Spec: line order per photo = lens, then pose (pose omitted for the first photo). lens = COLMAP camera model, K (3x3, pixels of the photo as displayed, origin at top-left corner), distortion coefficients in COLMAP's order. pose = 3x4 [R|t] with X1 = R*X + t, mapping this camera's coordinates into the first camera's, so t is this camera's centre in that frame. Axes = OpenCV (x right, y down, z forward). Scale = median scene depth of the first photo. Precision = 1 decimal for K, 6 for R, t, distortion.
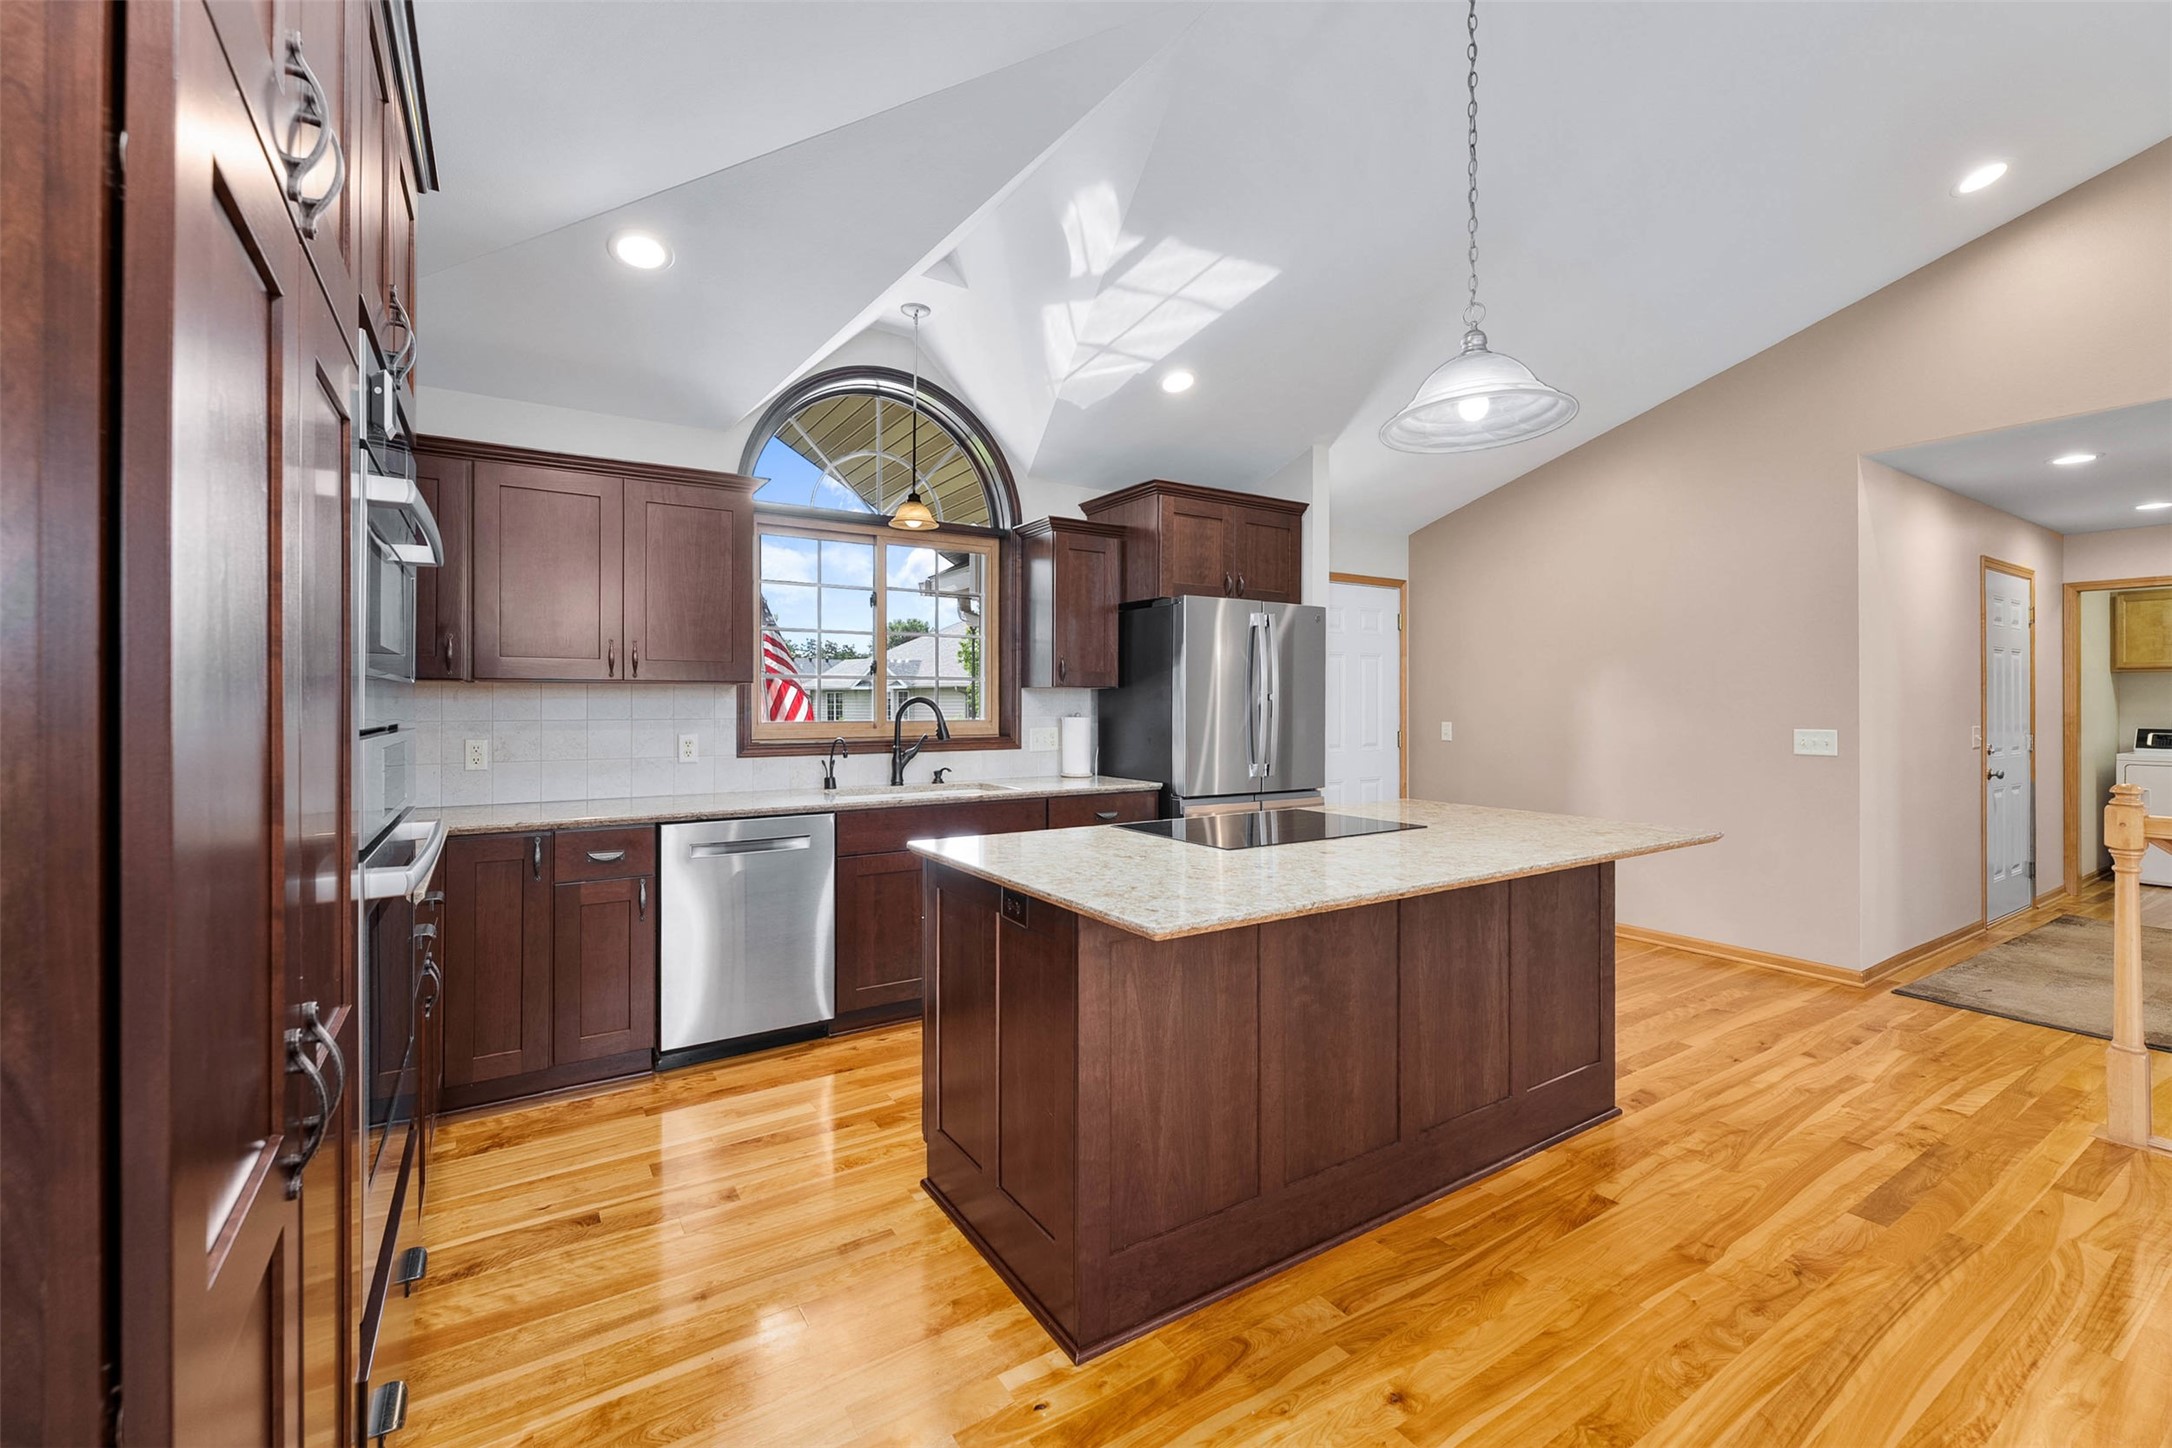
lens RADIAL K [[903.7, 0, 1079.0], [0, 903.7, 704.7], [0, 0, 1]] dist [0.000339, 0.000055]
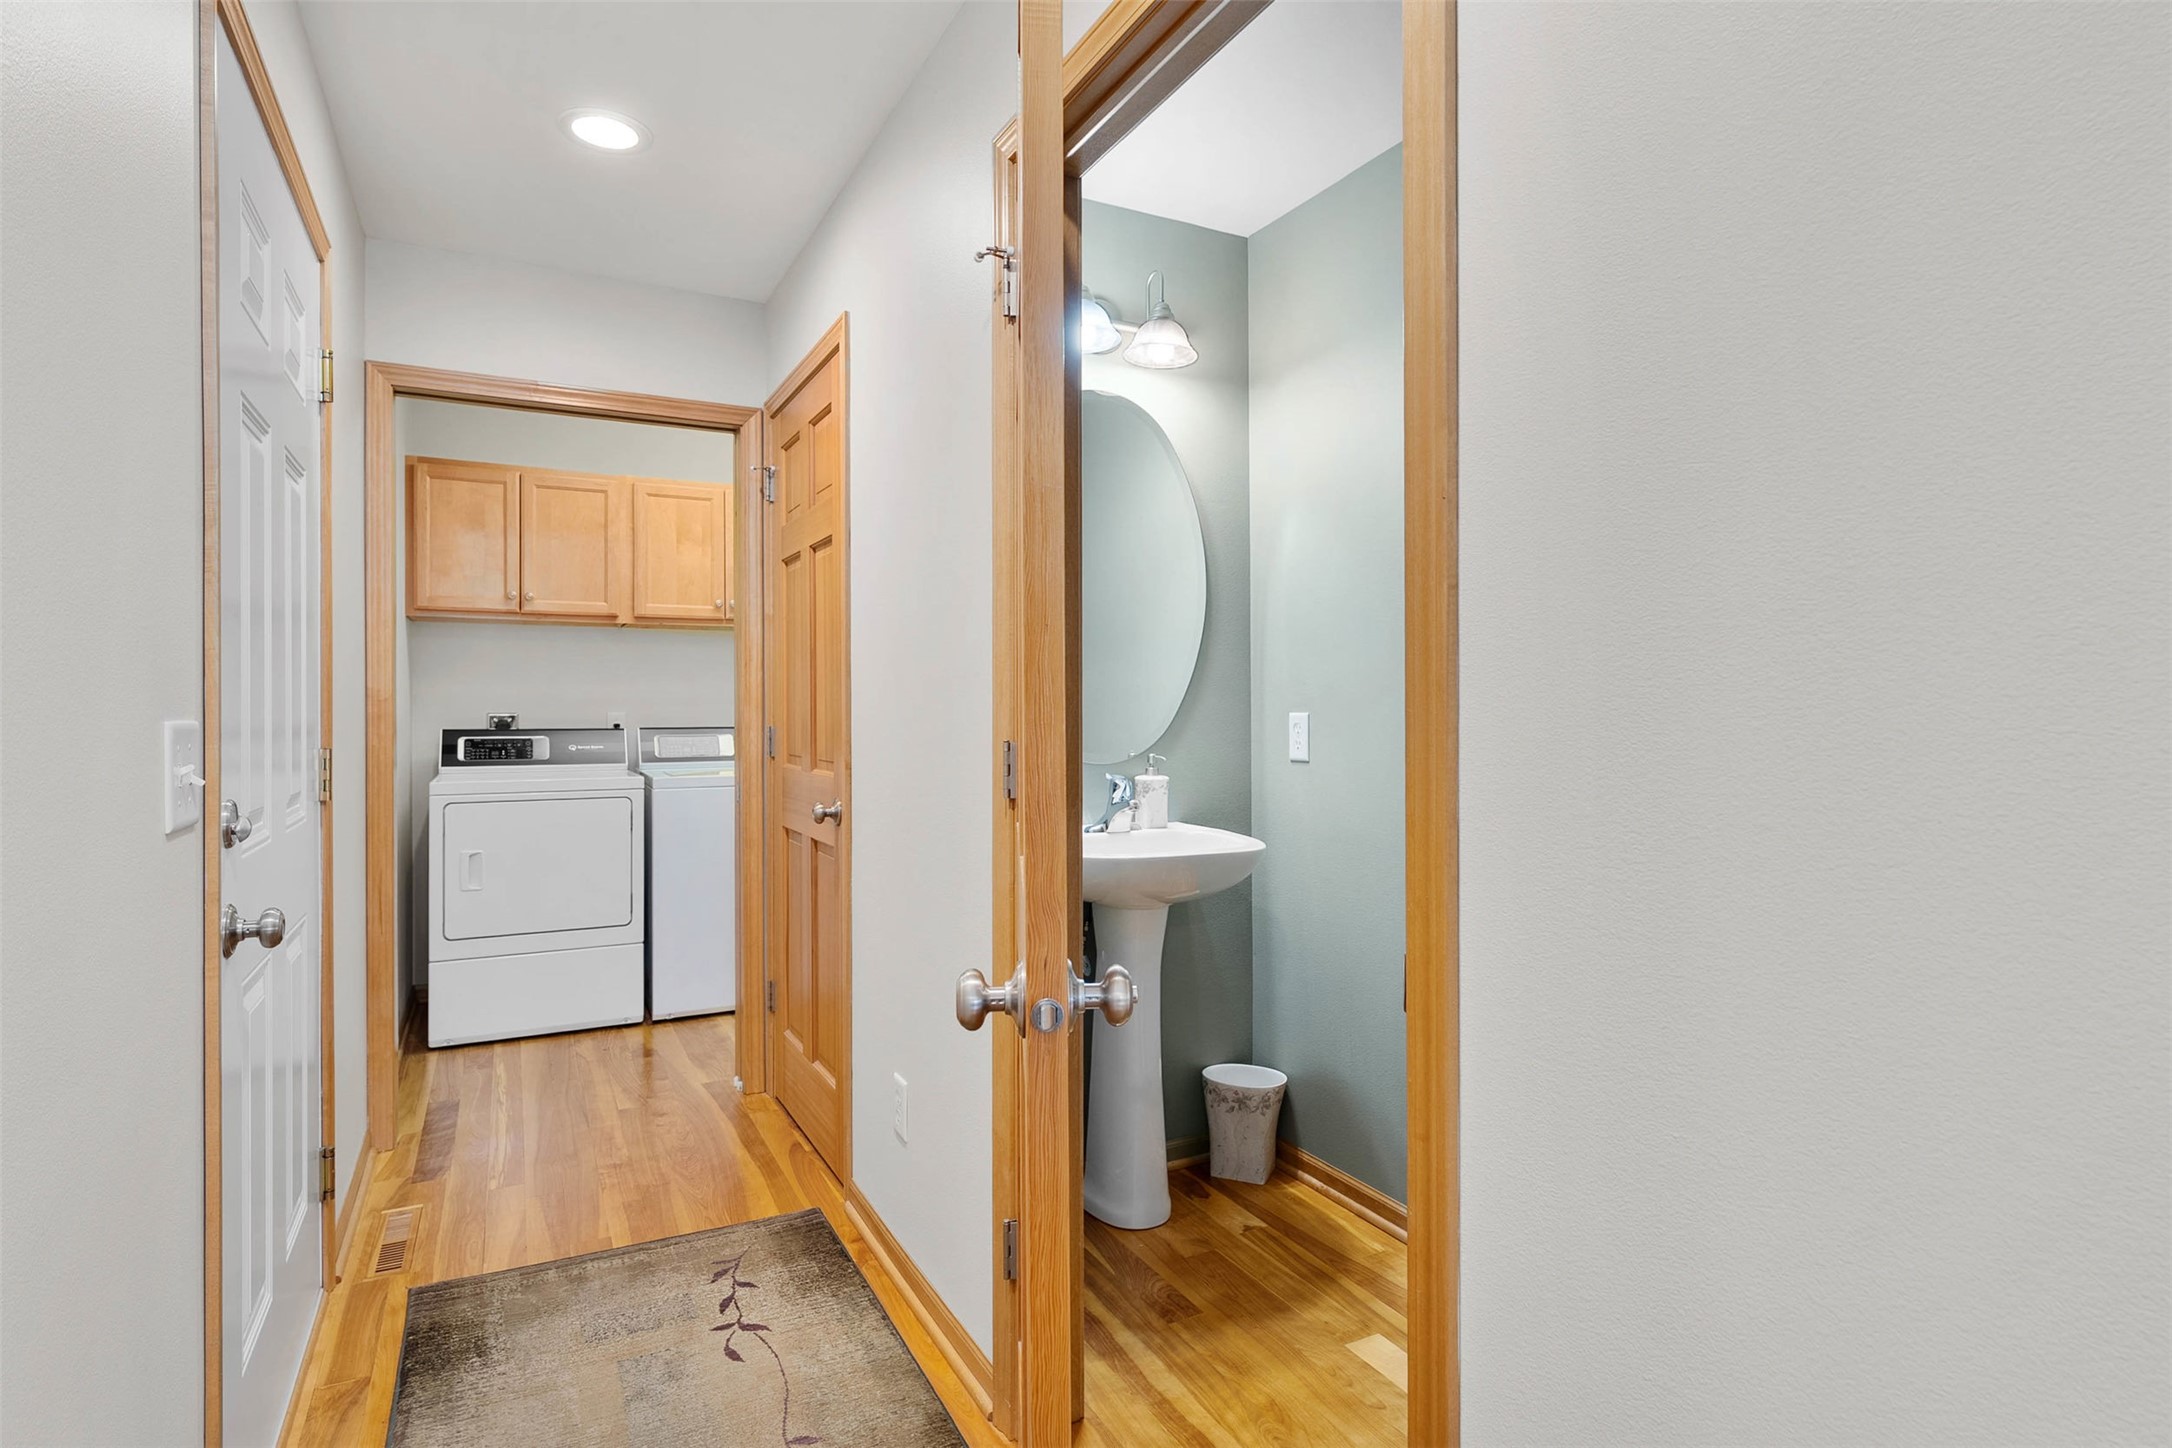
lens RADIAL K [[1083.8, 0, 1086.0], [0, 1083.8, 724.0], [0, 0, 1]] dist [0.002720, 0.000127]
pose [[0.074574, -0.000018, 0.997215, 0.582888], [0.000644, 1.000000, -0.000031, 0.023996], [-0.997215, 0.000645, 0.074574, 0.591067]]
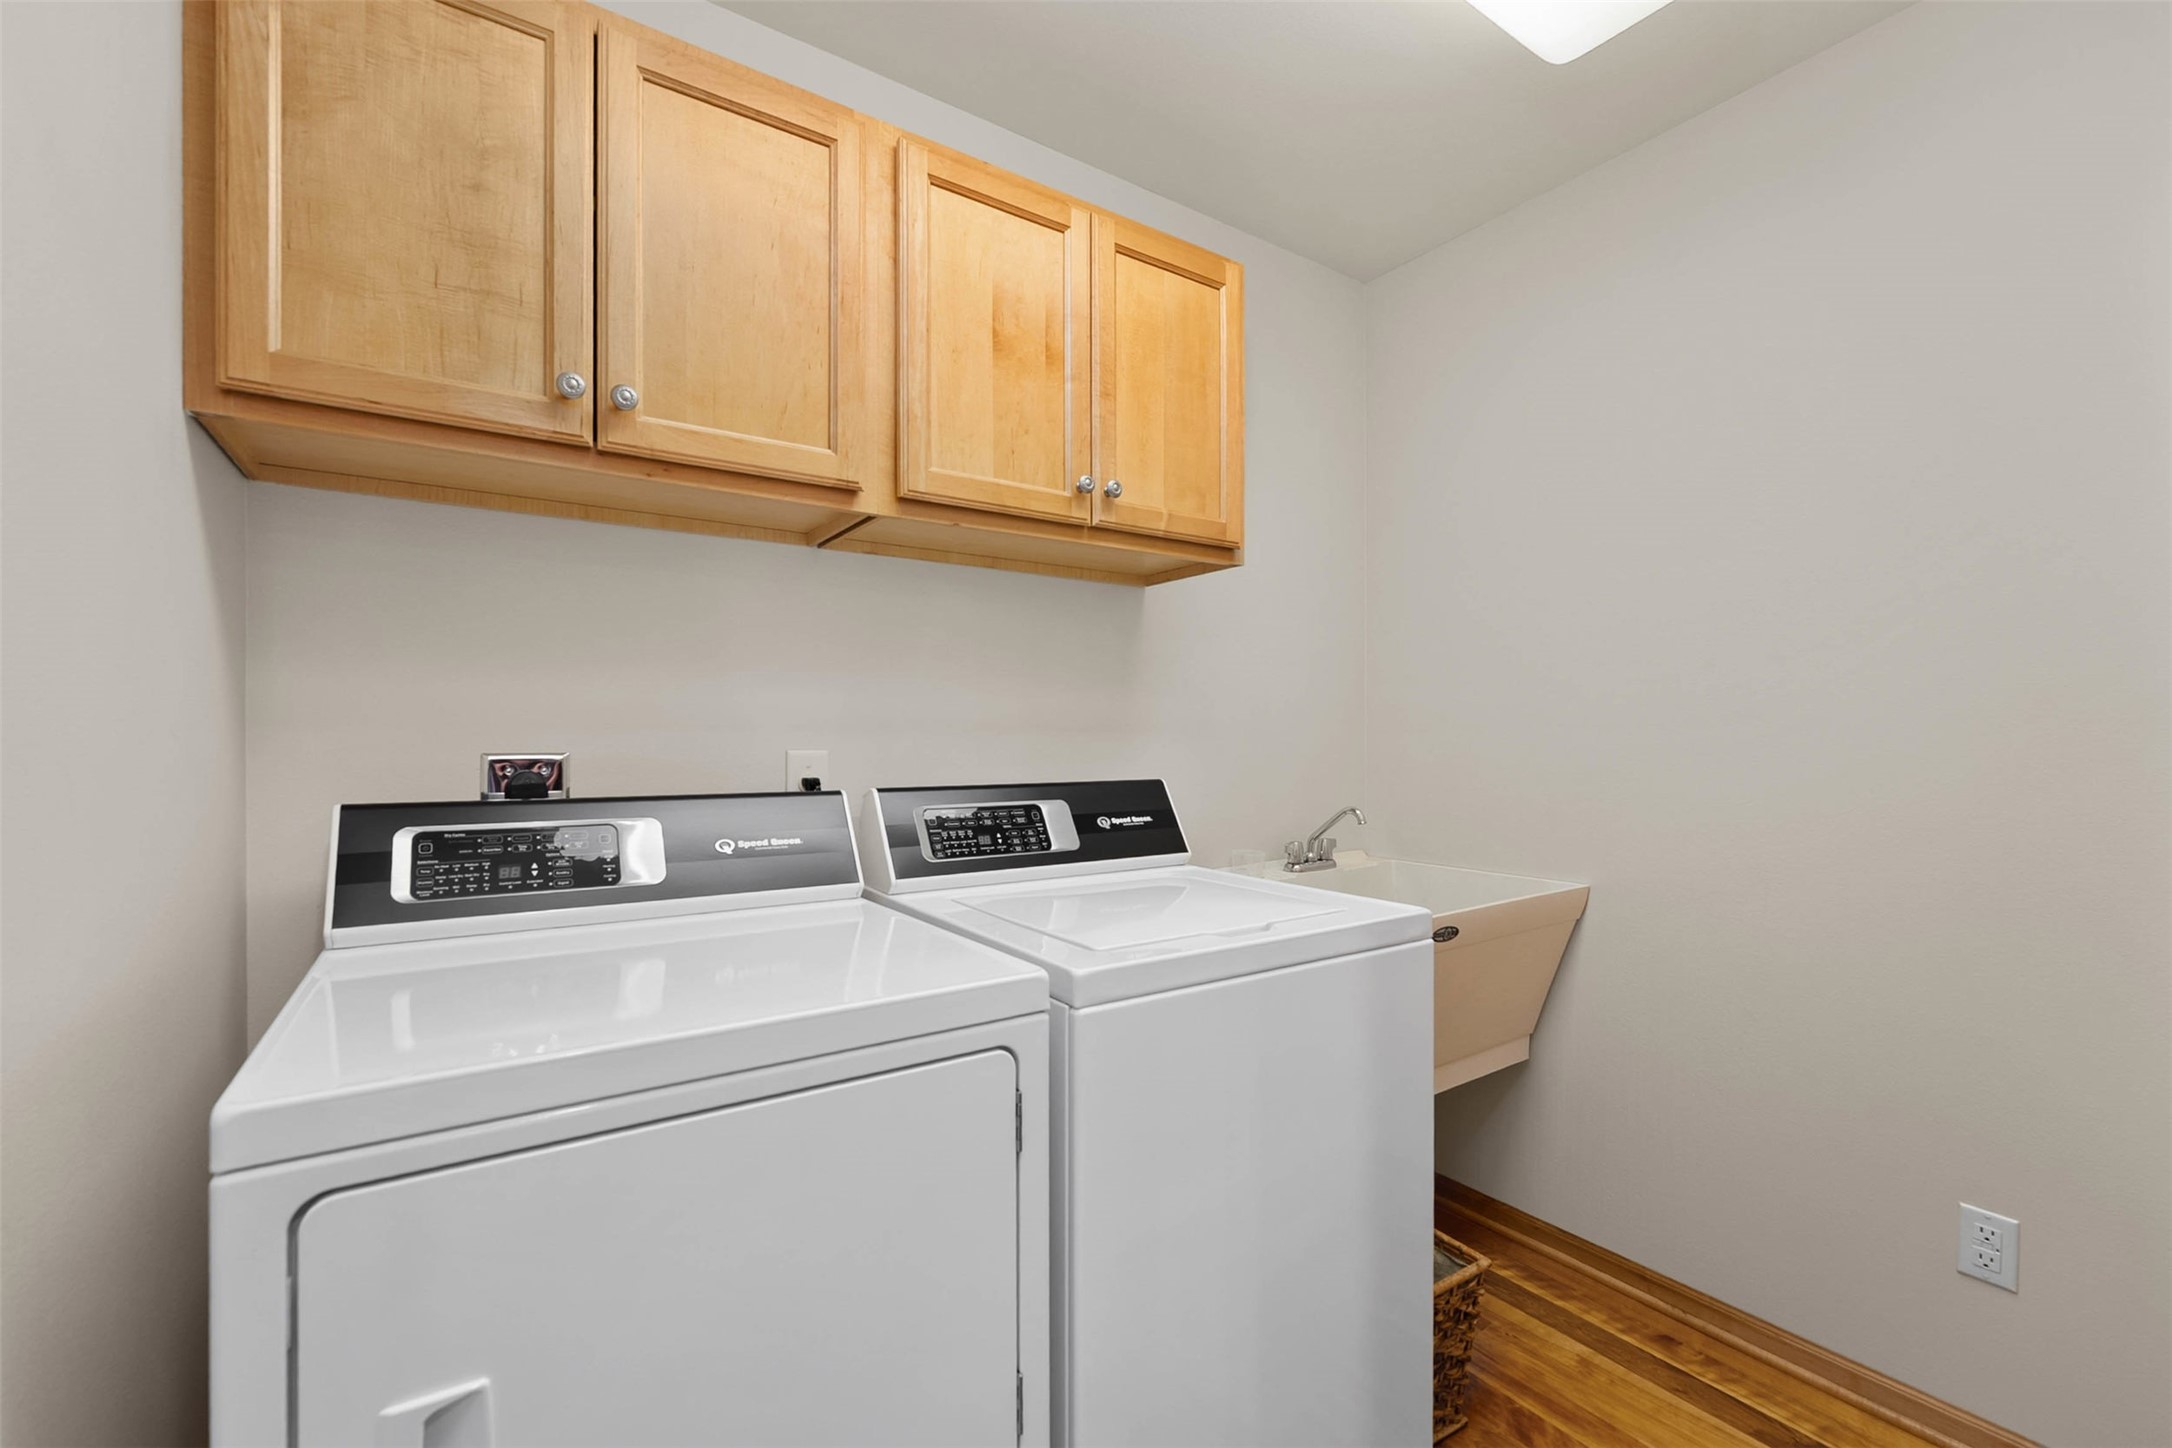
lens RADIAL K [[904.5, 0, 1077.5], [0, 904.5, 743.9], [0, 0, 1]] dist [-0.001035, -0.000096]
pose [[-0.022230, -0.005053, 0.999740, 1.010833], [-0.004805, 0.999976, 0.004948, 0.013850], [-0.999741, -0.004694, -0.022254, 0.876297]]
